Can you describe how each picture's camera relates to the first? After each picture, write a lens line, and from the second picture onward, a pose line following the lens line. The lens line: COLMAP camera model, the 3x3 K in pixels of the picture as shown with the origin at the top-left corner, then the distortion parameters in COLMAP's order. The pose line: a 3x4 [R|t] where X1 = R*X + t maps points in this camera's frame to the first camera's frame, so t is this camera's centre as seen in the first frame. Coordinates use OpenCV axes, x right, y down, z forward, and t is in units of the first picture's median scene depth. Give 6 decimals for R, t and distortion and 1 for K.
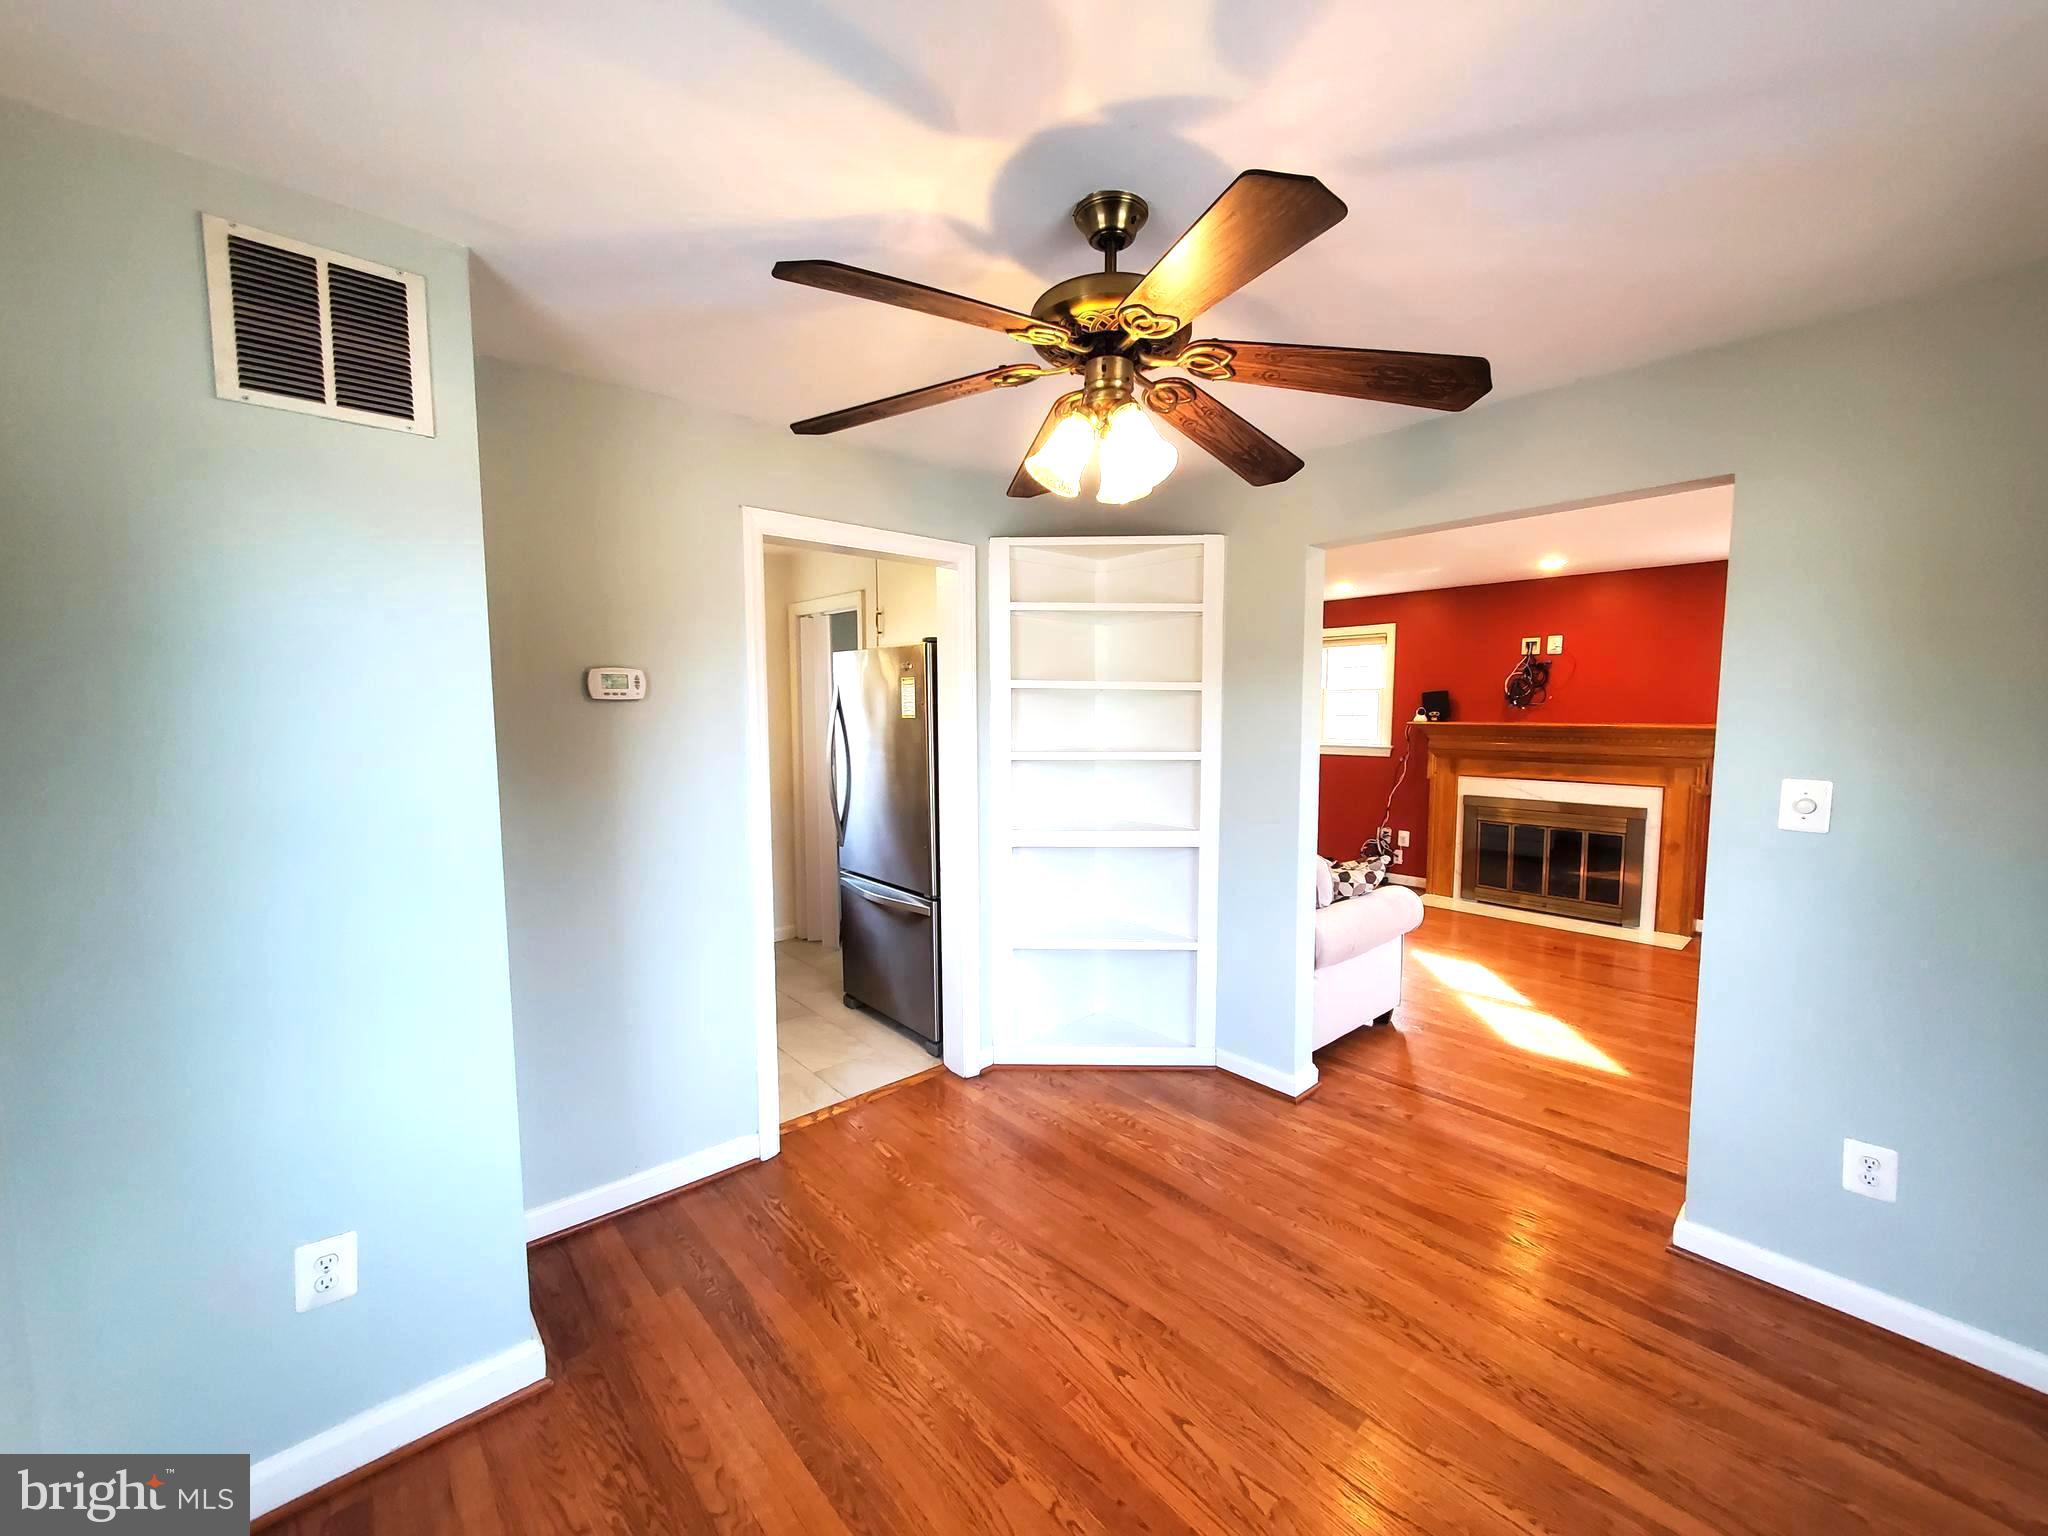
lens RADIAL K [[802.8, 0, 1054.5], [0, 802.8, 771.9], [0, 0, 1]] dist [0.001741, 0.000906]
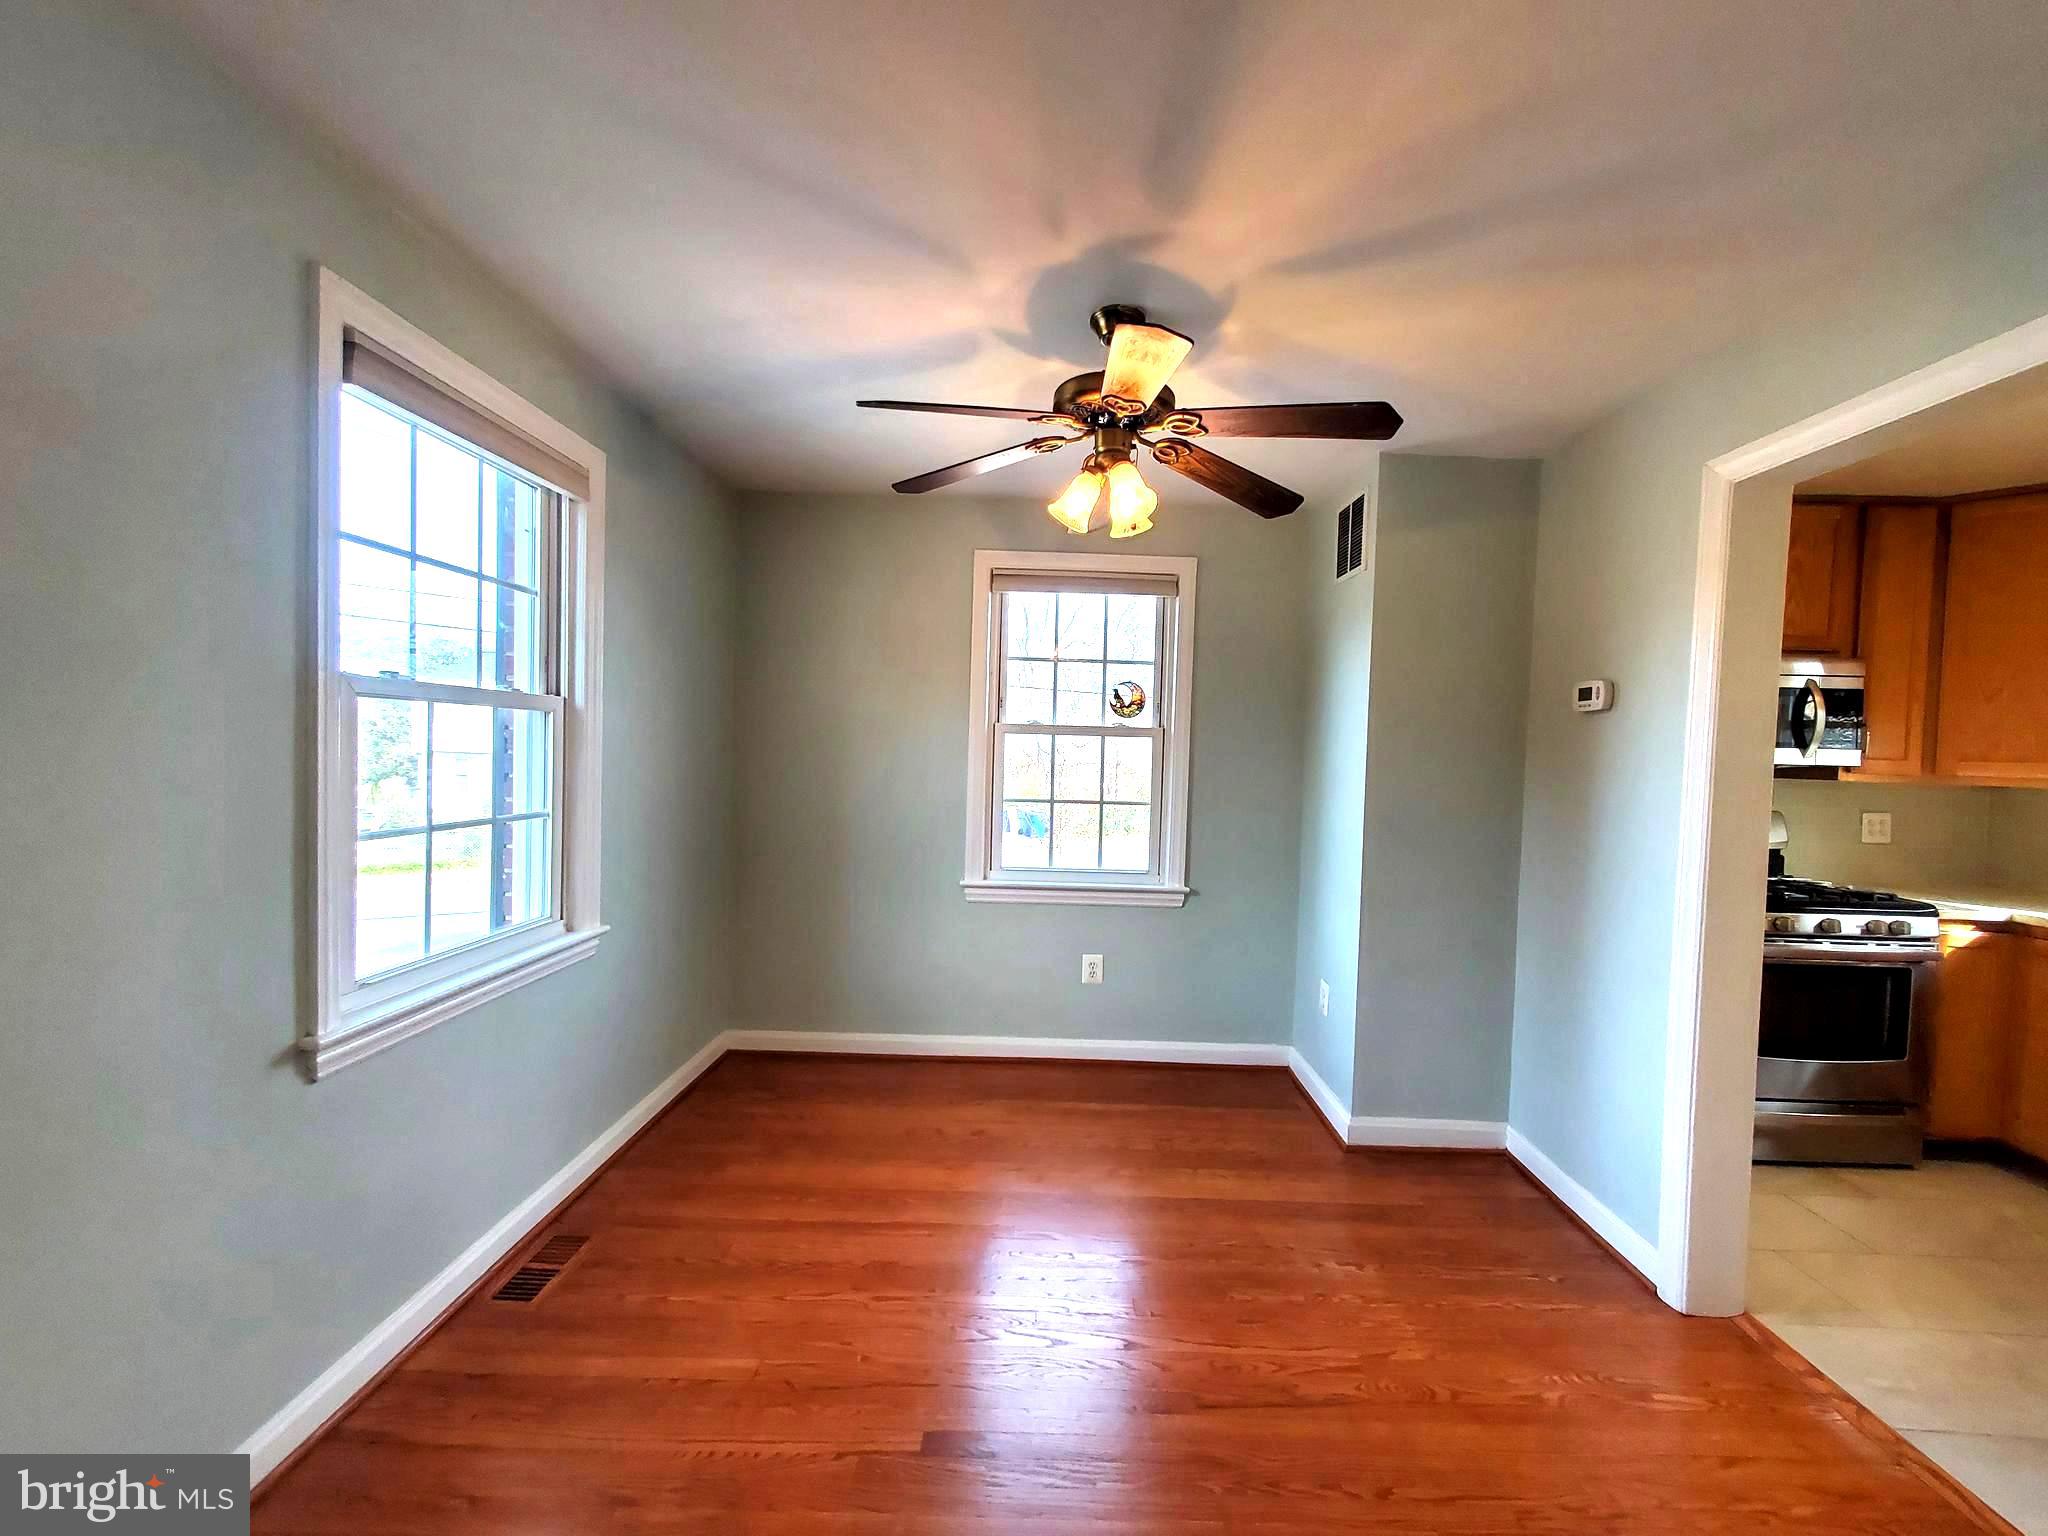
lens RADIAL K [[802.8, 0, 1054.5], [0, 802.8, 771.9], [0, 0, 1]] dist [0.001741, 0.000906]
pose [[-0.673760, 0.000328, -0.738950, 0.294519], [-0.088170, 0.992820, 0.080832, -0.014736], [0.733671, 0.119615, -0.668894, 0.500786]]
